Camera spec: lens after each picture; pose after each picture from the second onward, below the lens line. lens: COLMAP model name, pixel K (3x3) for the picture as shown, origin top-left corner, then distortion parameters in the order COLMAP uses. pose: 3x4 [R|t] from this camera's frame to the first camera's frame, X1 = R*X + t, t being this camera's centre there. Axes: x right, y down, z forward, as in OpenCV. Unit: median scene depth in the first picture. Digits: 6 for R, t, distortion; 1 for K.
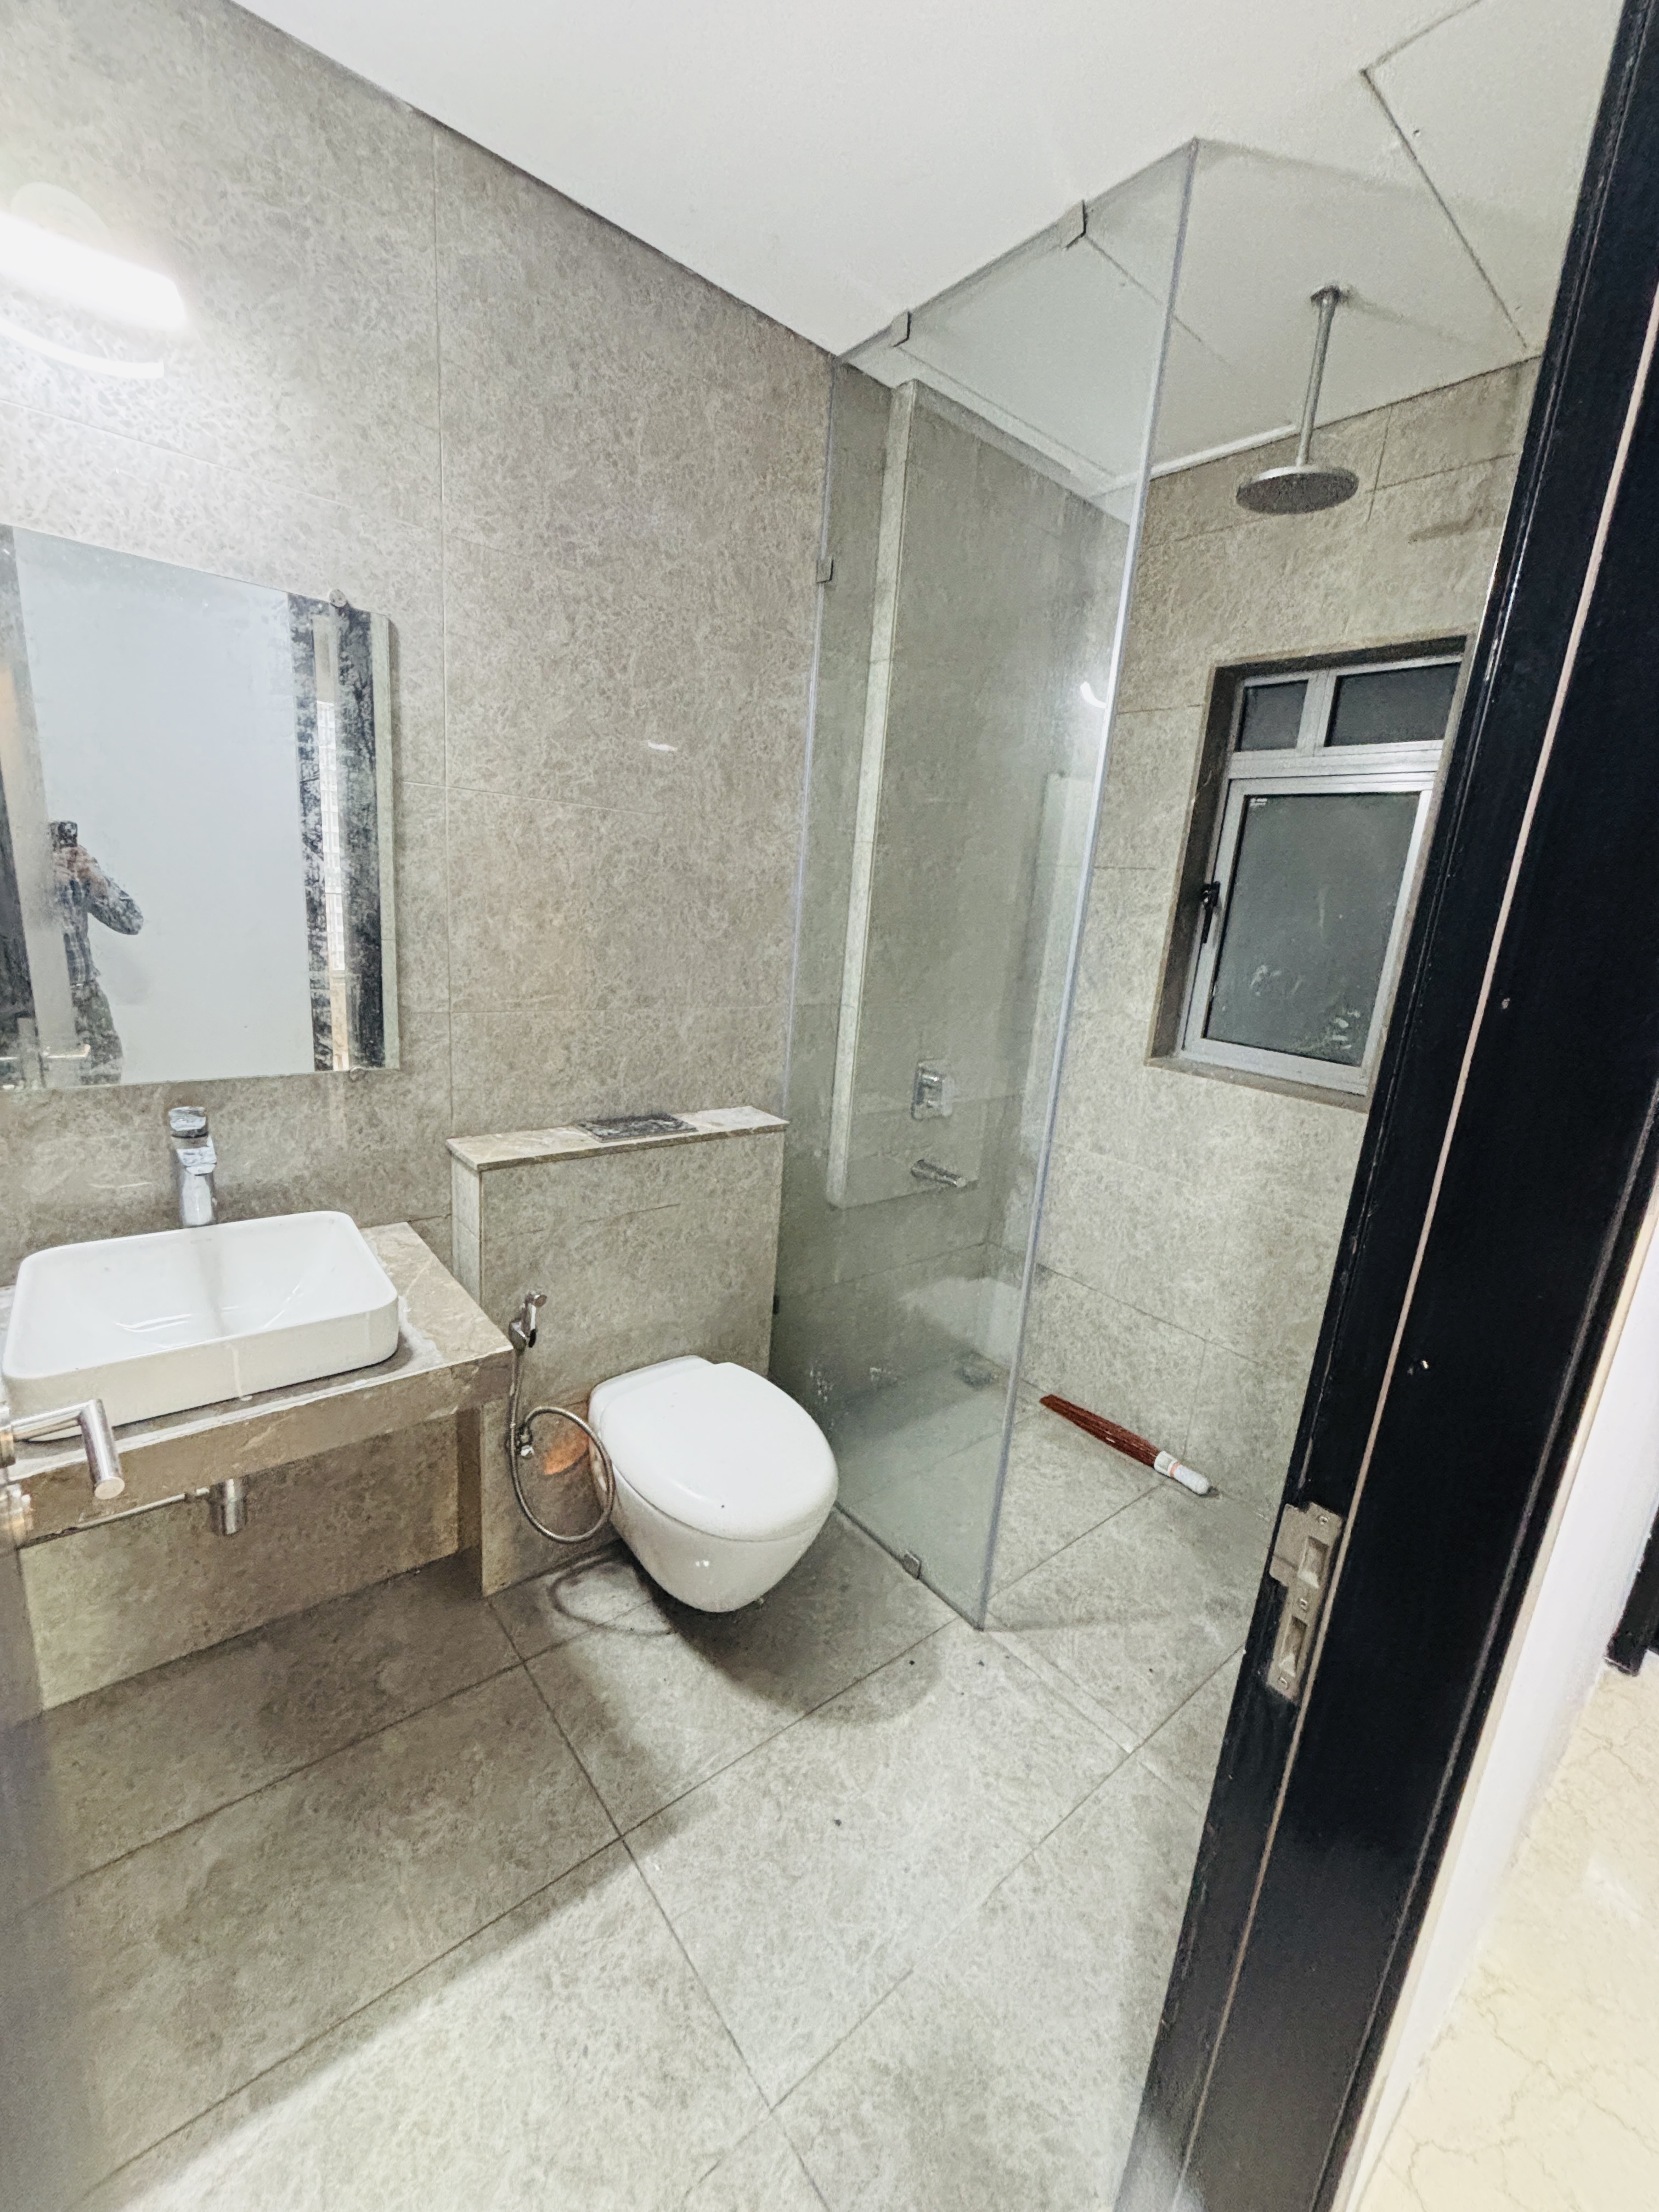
lens RADIAL K [[908.2, 0, 832.8], [0, 908.2, 1108.6], [0, 0, 1]] dist [0.014860, 0.000102]
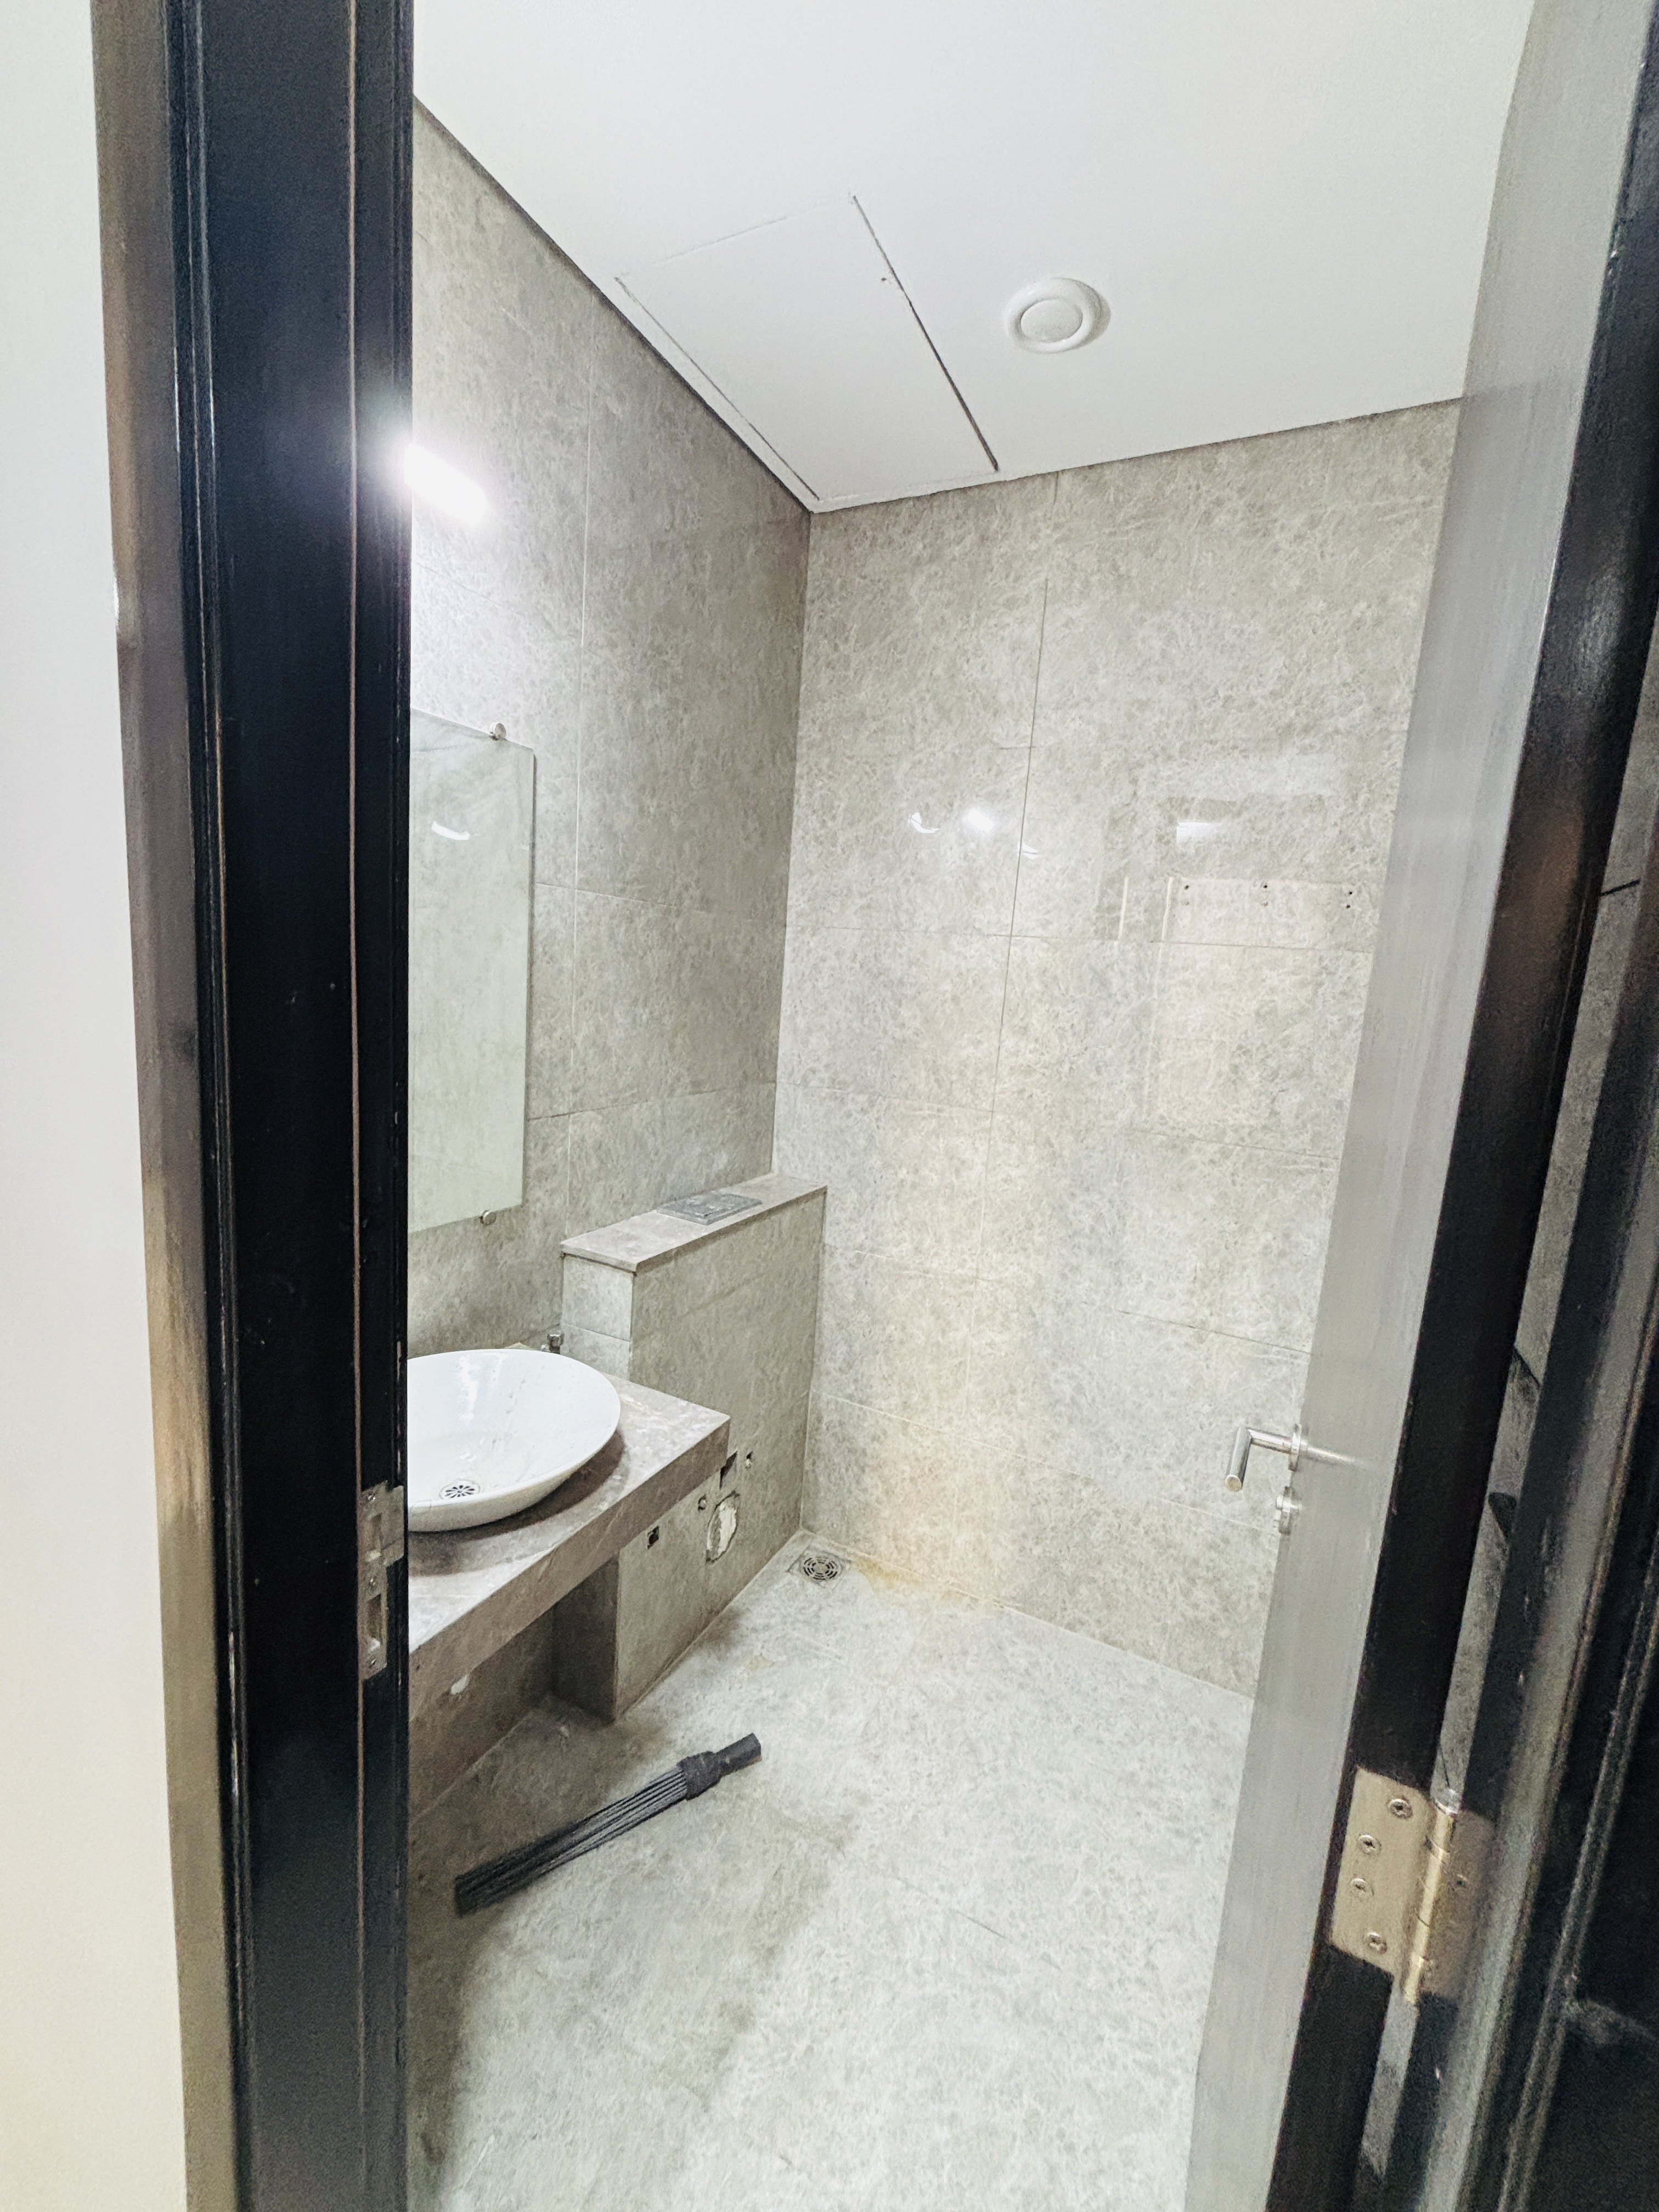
lens RADIAL K [[908.2, 0, 832.8], [0, 908.2, 1108.6], [0, 0, 1]] dist [0.014860, 0.000102]
pose [[0.920961, -0.068255, 0.383631, -0.554498], [0.091257, 0.994939, -0.042057, -0.046870], [-0.378819, 0.073742, 0.922528, -0.001969]]
